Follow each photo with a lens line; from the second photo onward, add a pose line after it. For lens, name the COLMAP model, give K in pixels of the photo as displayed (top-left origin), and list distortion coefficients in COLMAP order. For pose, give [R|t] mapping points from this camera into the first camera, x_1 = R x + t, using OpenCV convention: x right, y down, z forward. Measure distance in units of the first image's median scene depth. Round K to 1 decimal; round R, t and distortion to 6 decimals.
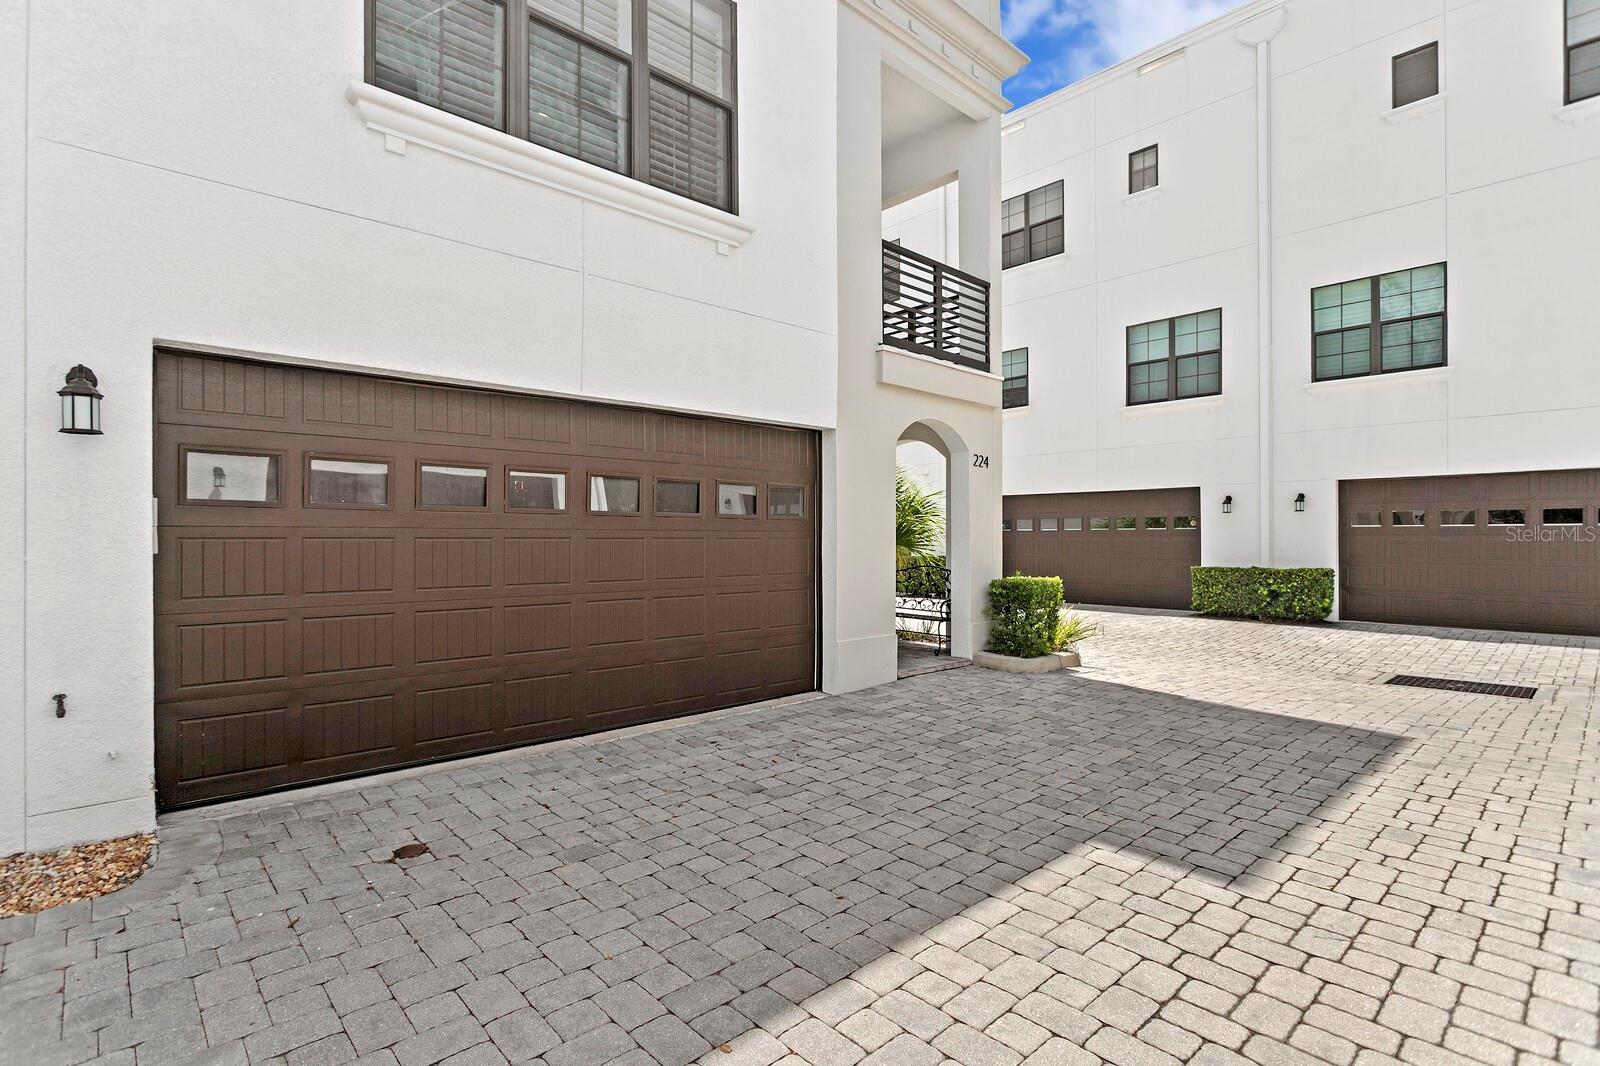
lens RADIAL K [[777.3, 0, 790.3], [0, 777.3, 529.5], [0, 0, 1]] dist [-0.007041, 0.000916]
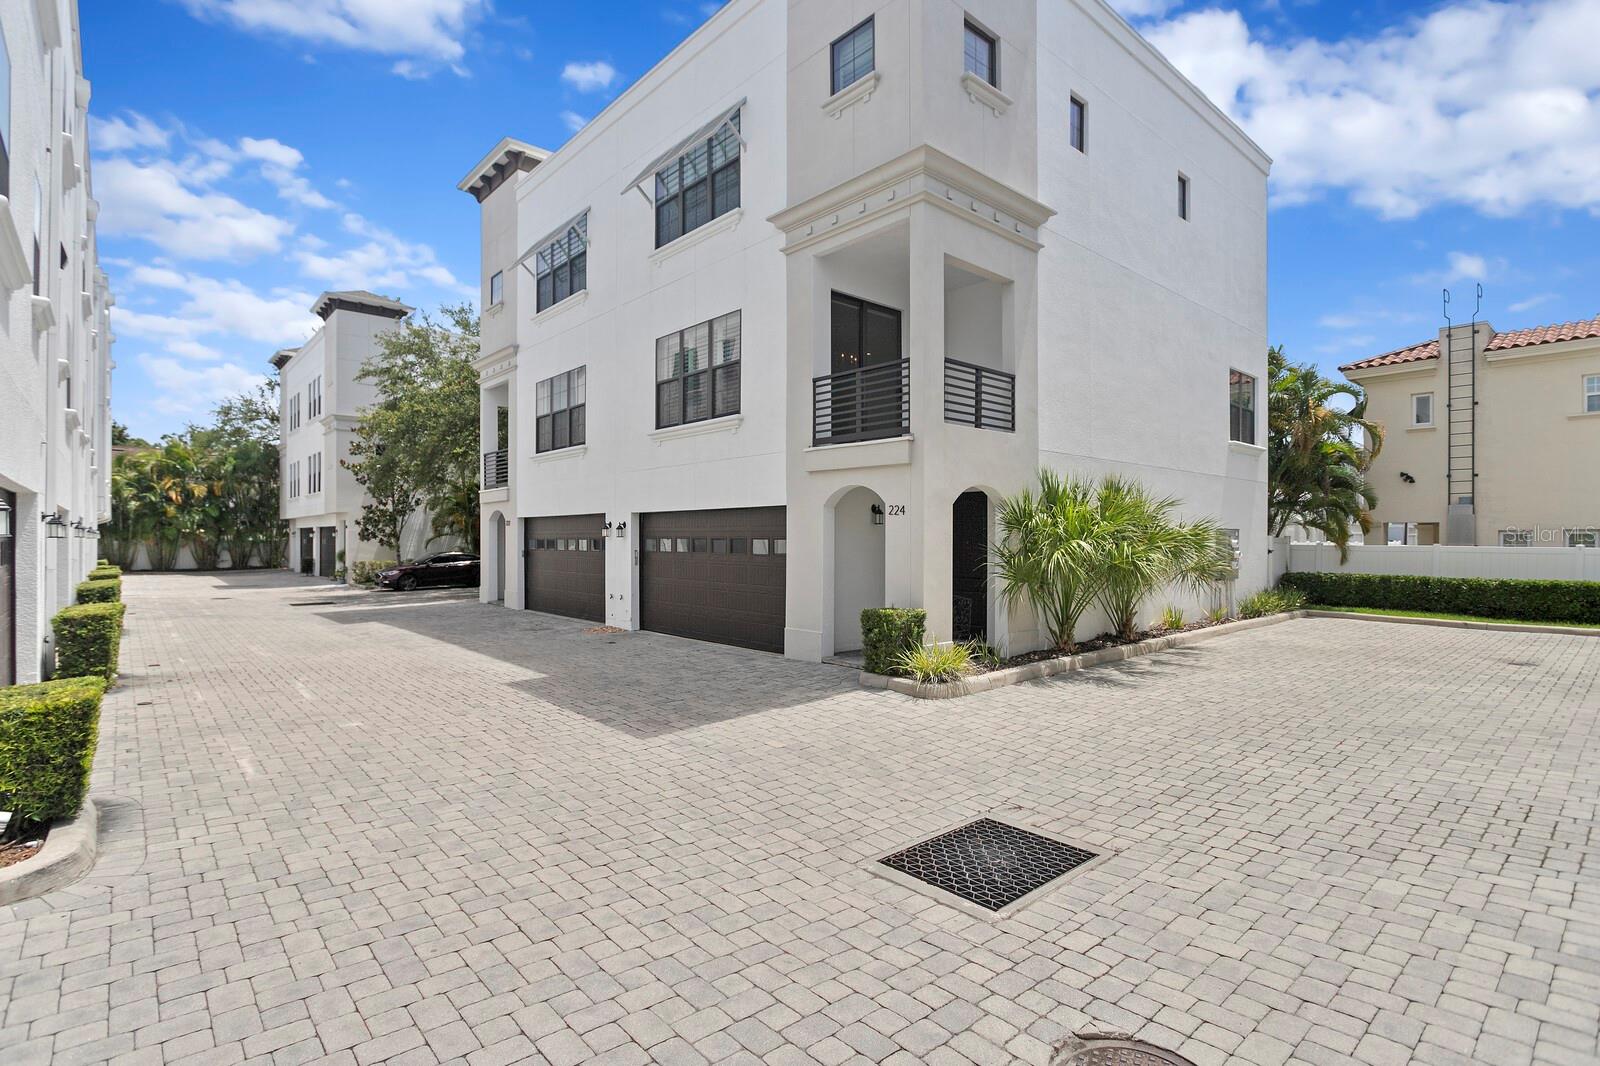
lens RADIAL K [[777.3, 0, 780.1], [0, 777.3, 538.3], [0, 0, 1]] dist [-0.007041, 0.000916]
pose [[-0.043461, -0.003079, -0.999050, 2.640228], [0.005902, 0.999977, -0.003338, -0.073457], [0.999038, -0.006041, -0.043442, 1.555357]]
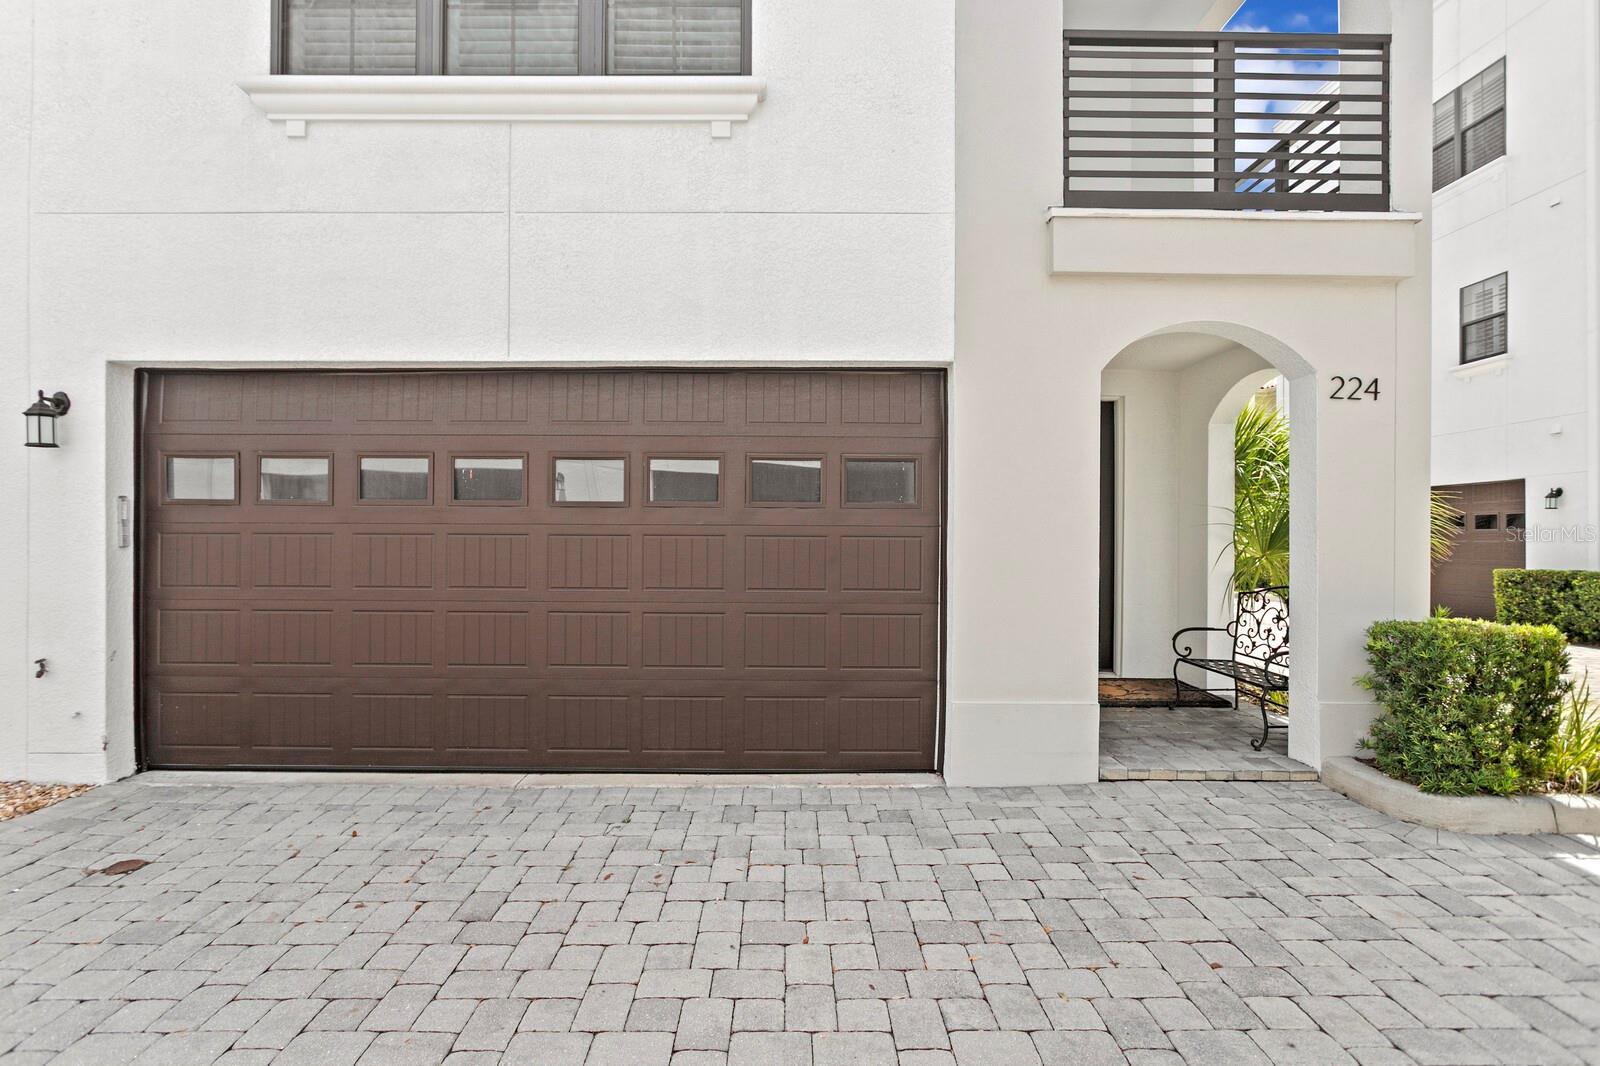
lens RADIAL K [[777.3, 0, 800.0], [0, 777.3, 530.3], [0, 0, 1]] dist [-0.007041, 0.000916]
pose [[0.735688, -0.000227, -0.677321, 0.567648], [0.003561, 0.999987, 0.003533, 0.005160], [0.677311, -0.005011, 0.735679, 0.660914]]
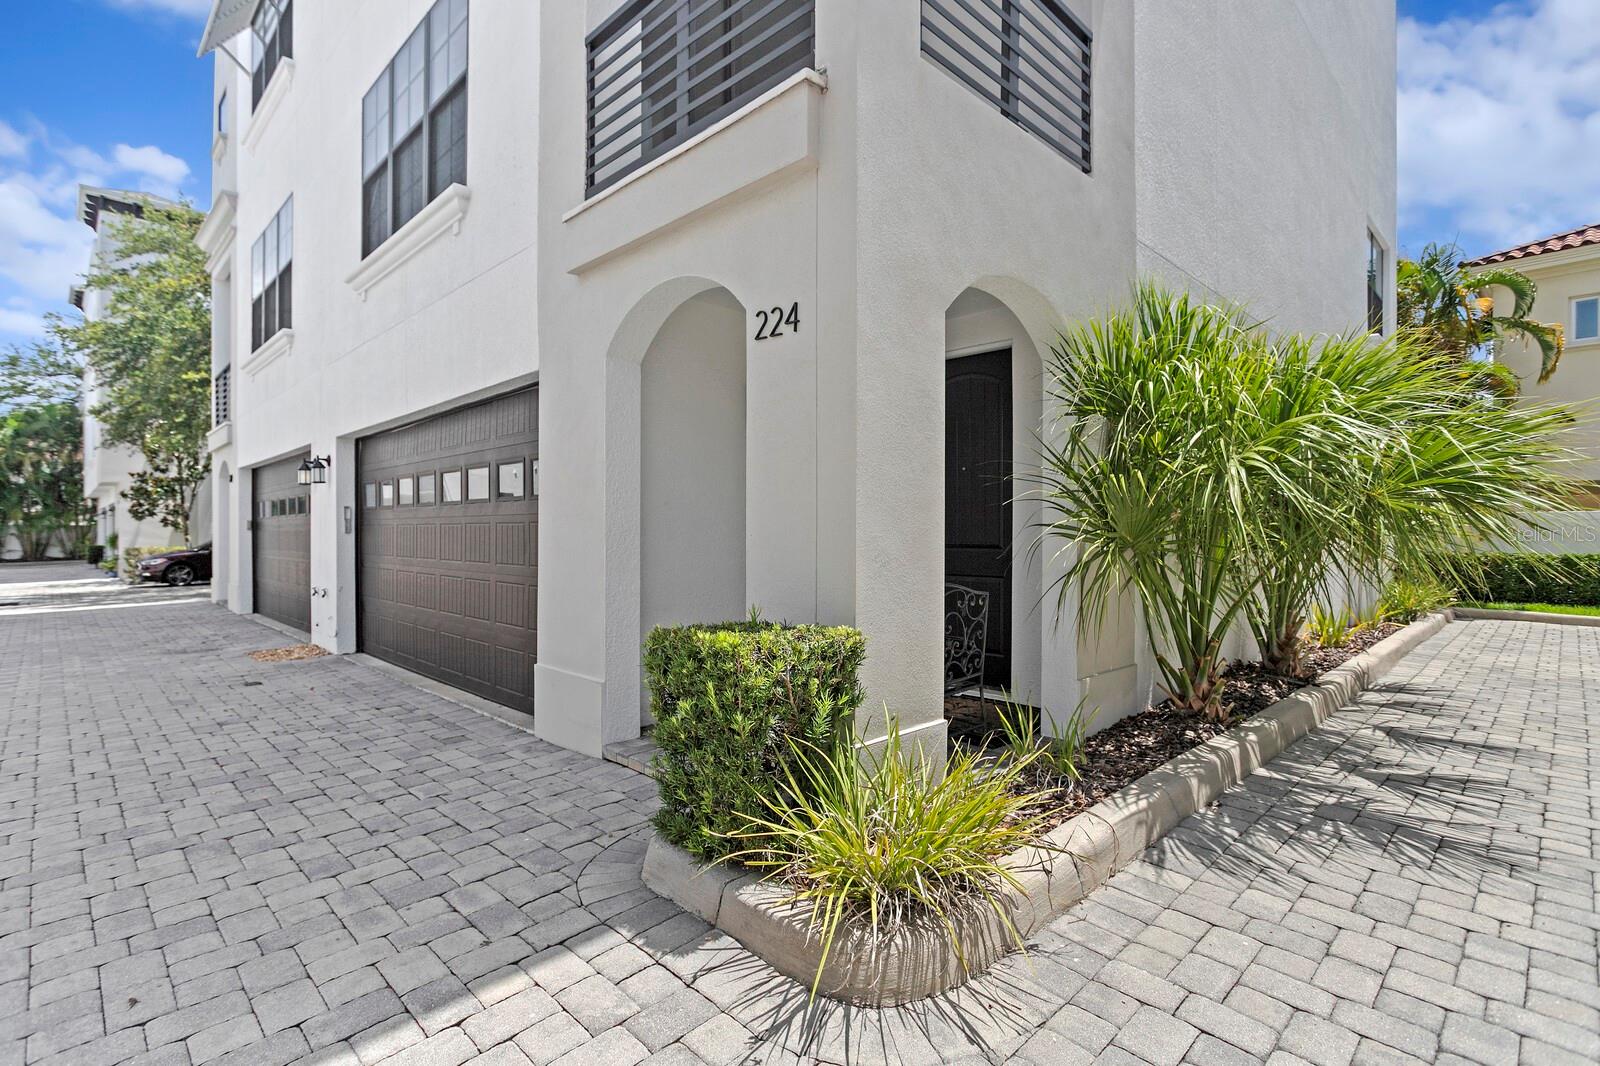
lens RADIAL K [[777.3, 0, 784.6], [0, 777.3, 535.9], [0, 0, 1]] dist [-0.007041, 0.000916]
pose [[0.017261, -0.000741, -0.999851, 1.148109], [0.006252, 0.999980, -0.000633, 0.040261], [0.999831, -0.006240, 0.017265, 1.783641]]
